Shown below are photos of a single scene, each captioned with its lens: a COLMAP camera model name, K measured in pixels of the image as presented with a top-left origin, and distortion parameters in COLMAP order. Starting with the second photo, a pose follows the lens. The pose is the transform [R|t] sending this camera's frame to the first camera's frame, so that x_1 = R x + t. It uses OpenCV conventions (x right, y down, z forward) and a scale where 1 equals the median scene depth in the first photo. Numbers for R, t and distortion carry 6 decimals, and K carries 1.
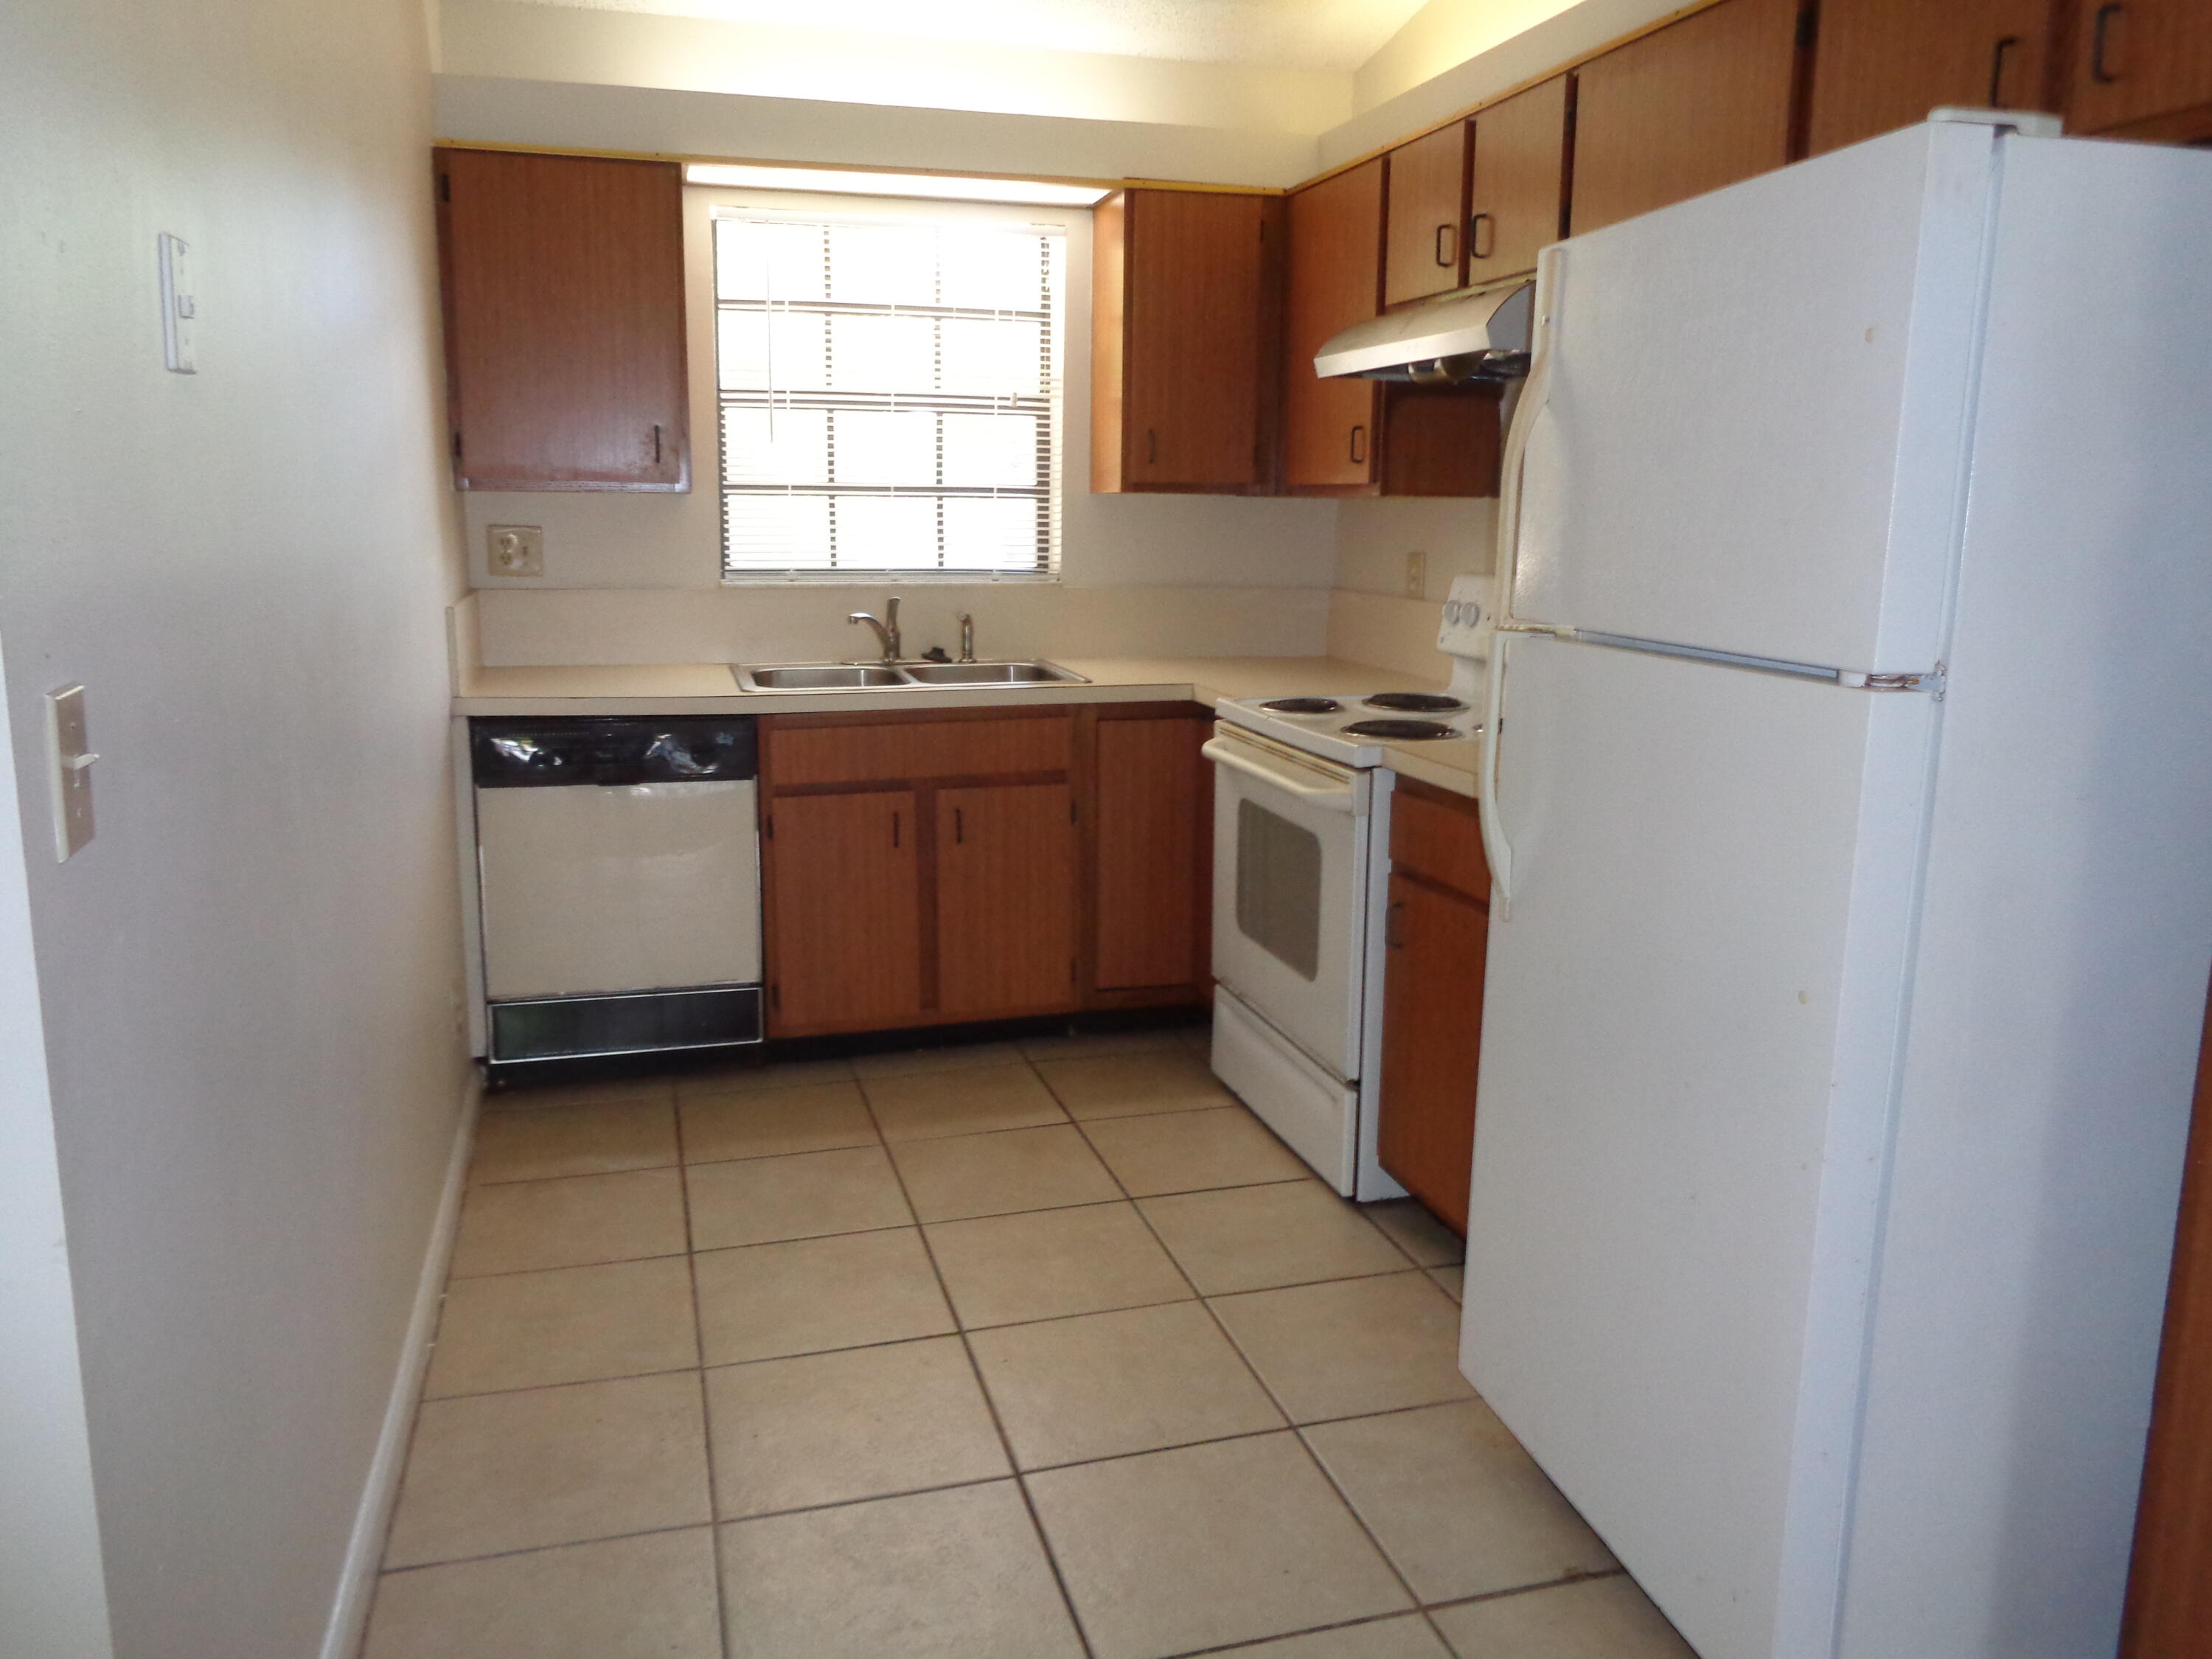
lens RADIAL K [[1640.4, 0, 1108.0], [0, 1640.4, 833.3], [0, 0, 1]] dist [0.005852, 0.002079]
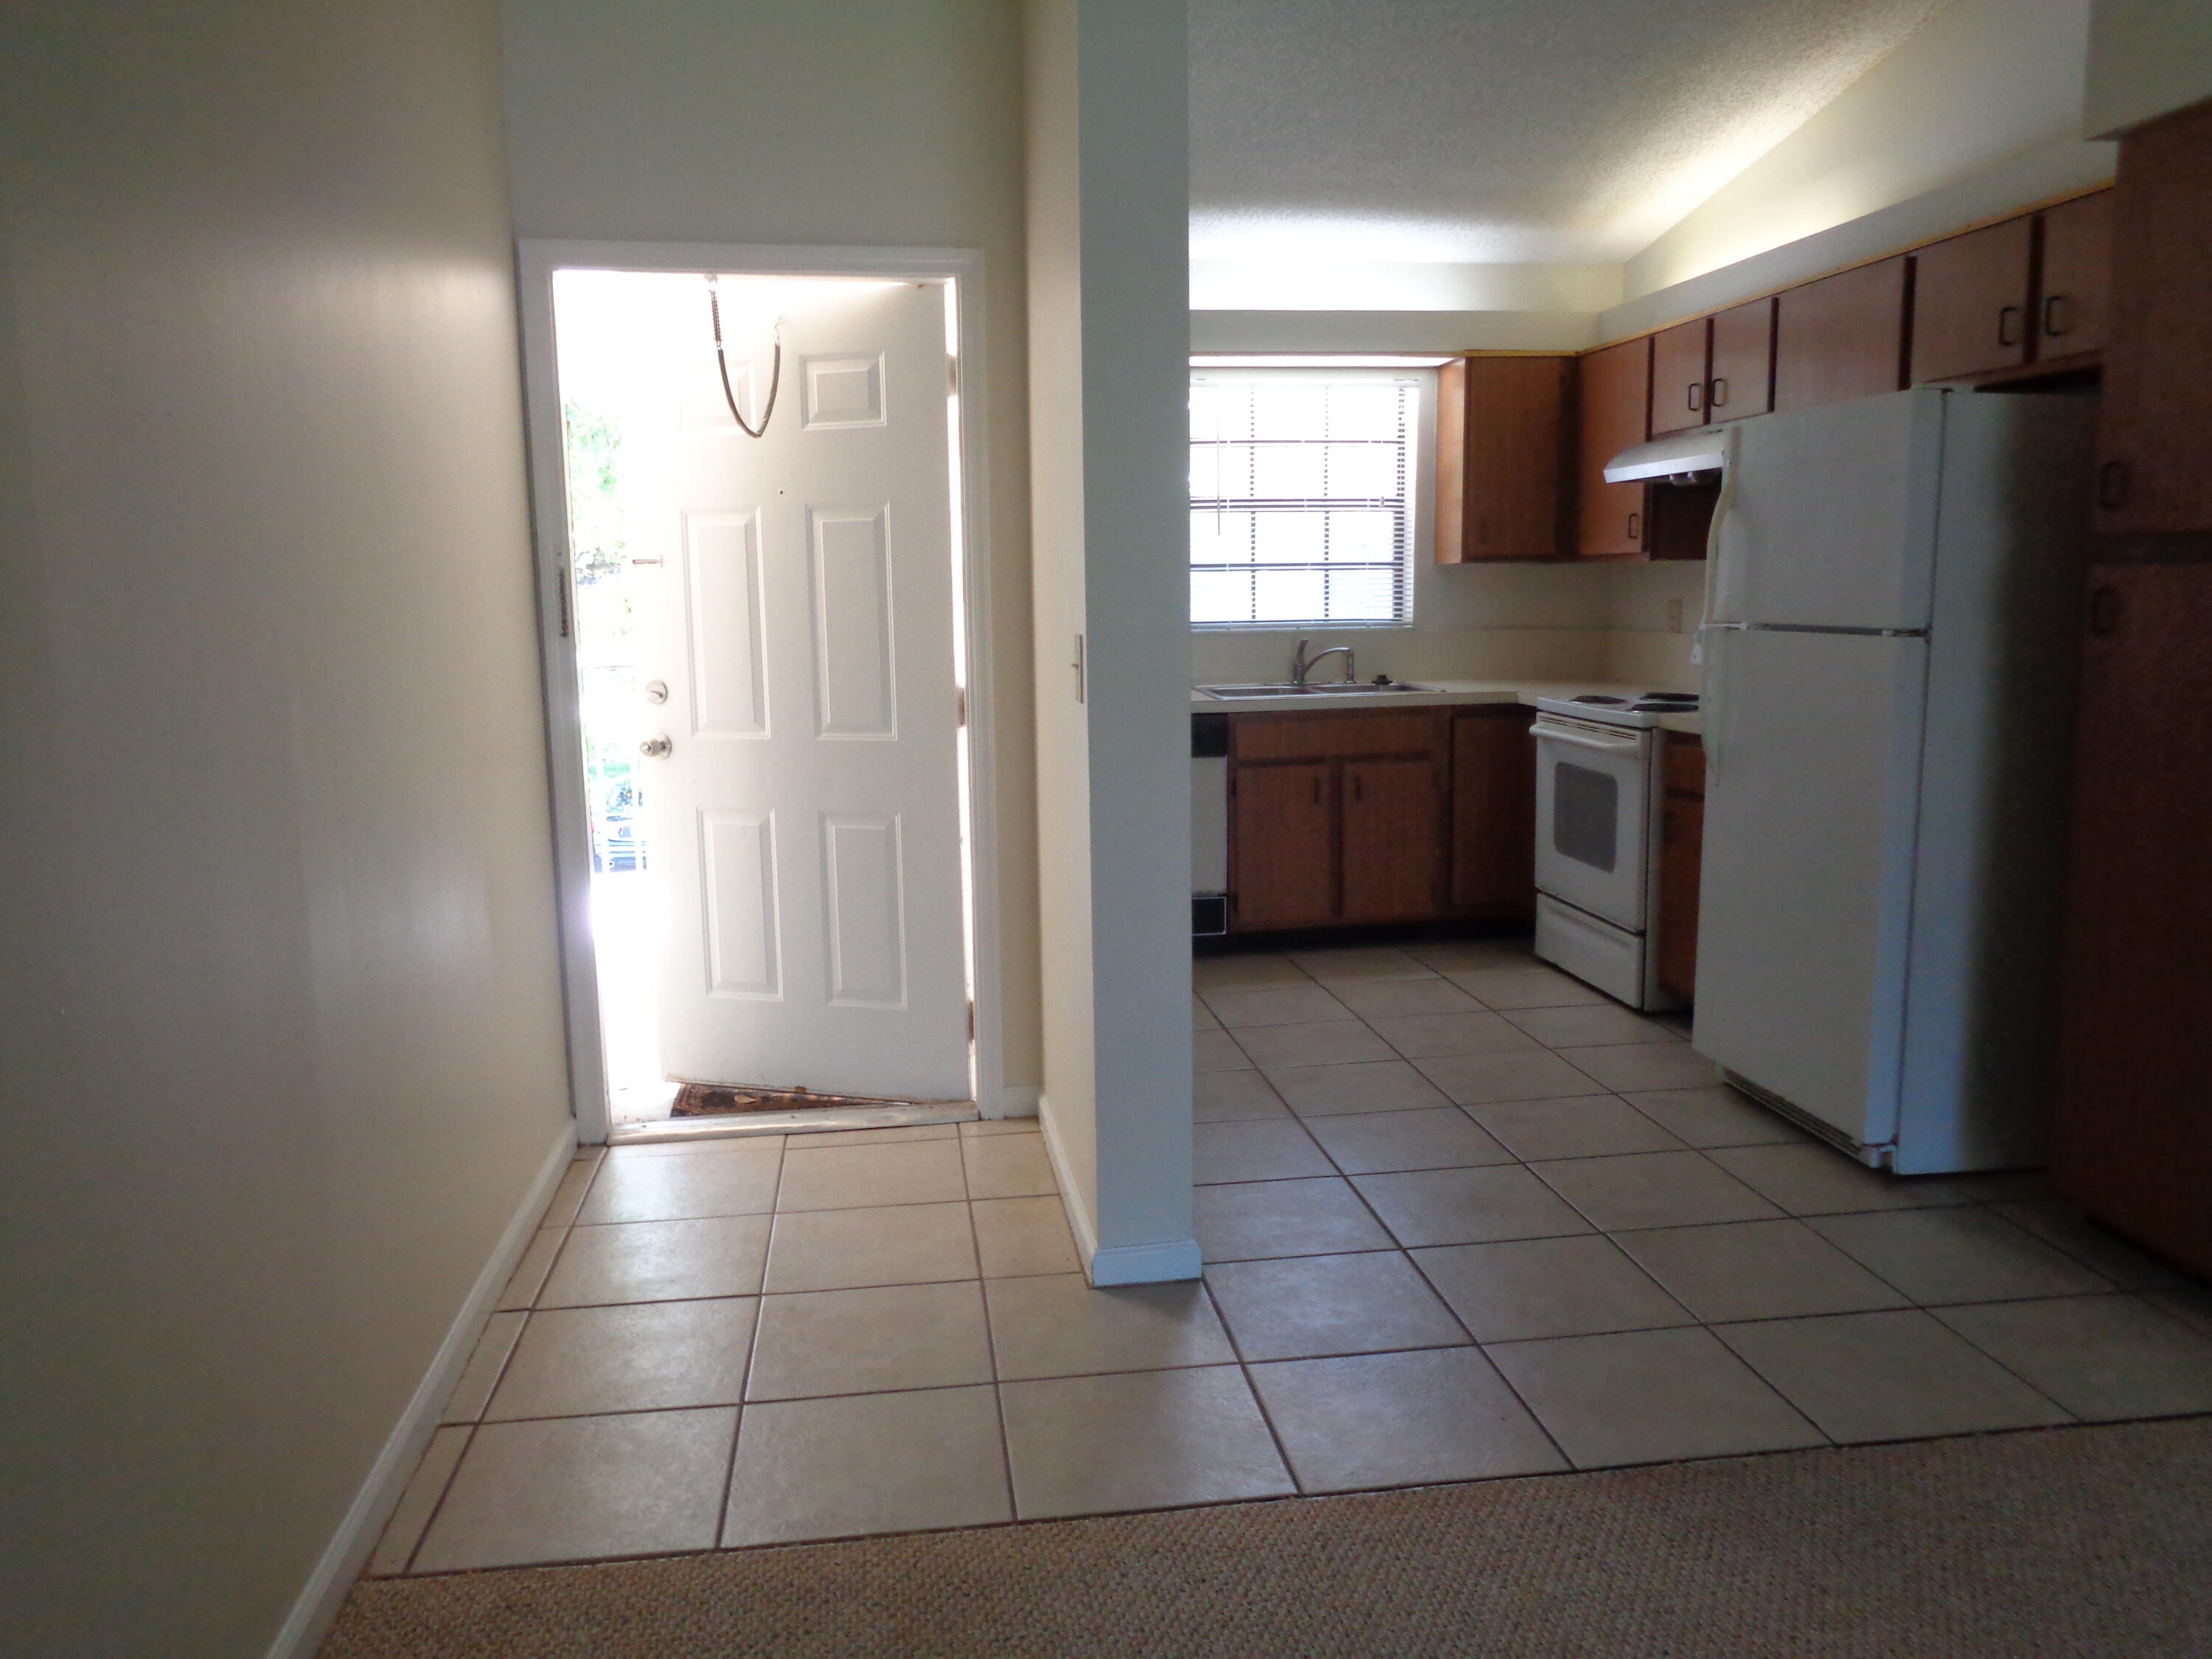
lens RADIAL K [[1640.4, 0, 1101.2], [0, 1640.4, 820.8], [0, 0, 1]] dist [0.005852, 0.002079]
pose [[0.989447, -0.002855, -0.144870, -0.104660], [-0.004901, 0.998574, -0.053153, 0.104553], [0.144815, 0.053303, 0.988022, -0.496084]]
